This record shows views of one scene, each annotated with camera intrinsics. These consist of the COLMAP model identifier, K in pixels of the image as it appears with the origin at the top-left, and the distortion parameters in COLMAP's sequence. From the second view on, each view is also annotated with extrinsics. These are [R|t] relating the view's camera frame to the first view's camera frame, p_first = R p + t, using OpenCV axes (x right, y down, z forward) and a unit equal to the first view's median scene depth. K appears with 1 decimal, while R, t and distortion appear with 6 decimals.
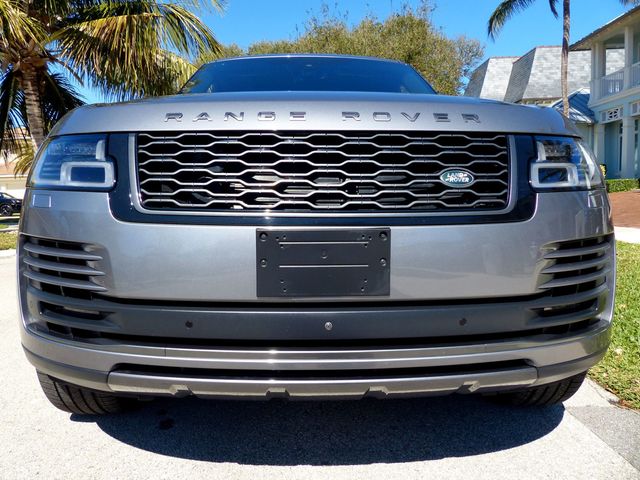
lens RADIAL K [[476.8, 0, 317.7], [0, 476.8, 239.4], [0, 0, 1]] dist [-0.014962, 0.002895]
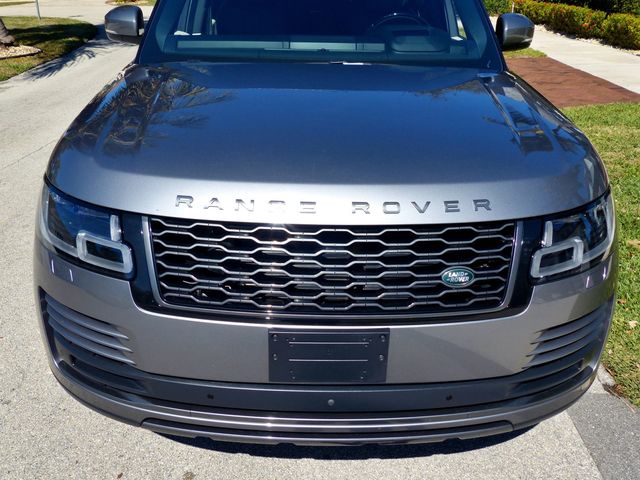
lens RADIAL K [[604.5, 0, 320.9], [0, 604.5, 239.3], [0, 0, 1]] dist [-0.019032, 0.000000]
pose [[0.999570, 0.028458, -0.007015, -0.002997], [-0.024525, 0.943132, 0.331513, -0.615320], [0.016051, -0.331198, 0.943425, -0.227718]]
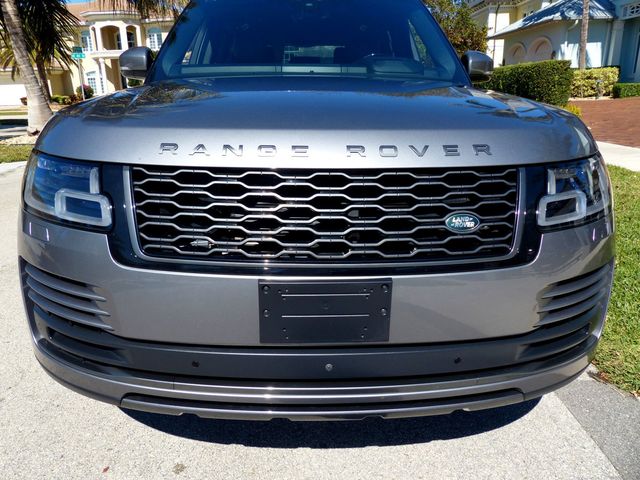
lens RADIAL K [[476.8, 0, 318.0], [0, 476.8, 238.7], [0, 0, 1]] dist [-0.014962, 0.002895]
pose [[0.999932, 0.009656, 0.006610, -0.010251], [-0.010848, 0.976735, 0.214176, -0.289663], [-0.004388, -0.214233, 0.976773, 0.035257]]
